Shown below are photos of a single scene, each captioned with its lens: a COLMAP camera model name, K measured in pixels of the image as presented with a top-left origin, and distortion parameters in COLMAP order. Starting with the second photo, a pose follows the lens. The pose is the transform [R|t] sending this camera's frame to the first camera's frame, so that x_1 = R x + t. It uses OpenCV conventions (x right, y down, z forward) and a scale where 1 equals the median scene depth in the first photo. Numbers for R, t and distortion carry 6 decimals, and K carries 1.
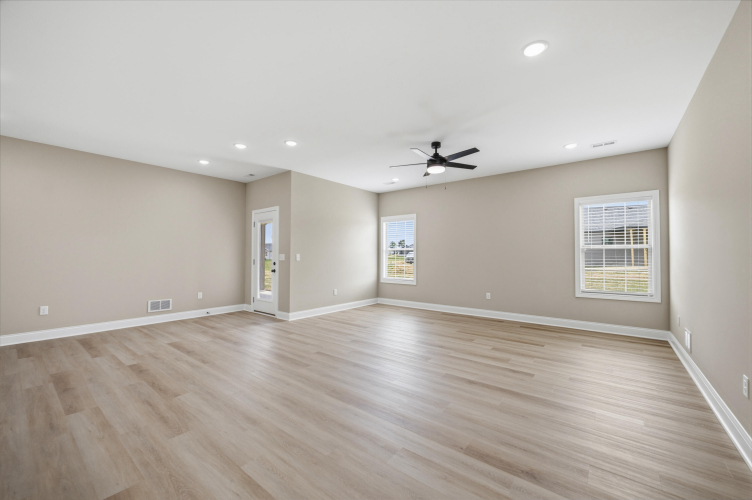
lens RADIAL K [[303.4, 0, 376.8], [0, 303.4, 250.8], [0, 0, 1]] dist [0.000564, 0.000385]
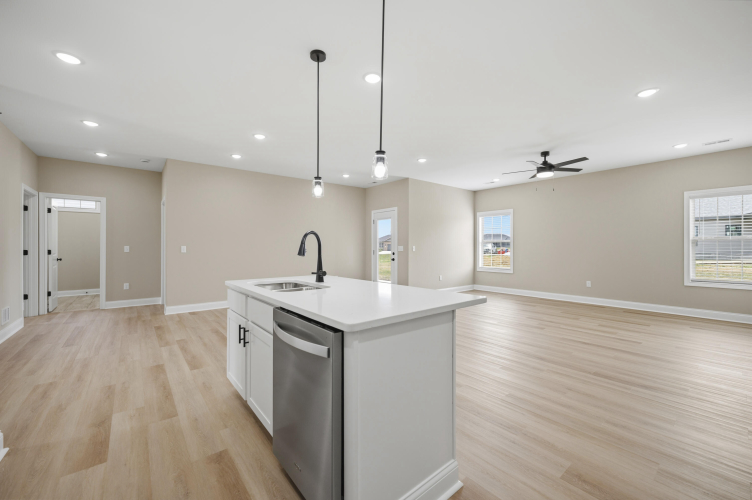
lens RADIAL K [[303.4, 0, 376.4], [0, 303.4, 248.2], [0, 0, 1]] dist [0.000564, 0.000385]
pose [[0.975842, -0.002304, -0.218463, -0.139604], [0.006549, 0.999804, 0.018709, -0.003973], [0.218377, -0.019687, 0.975666, -0.228922]]
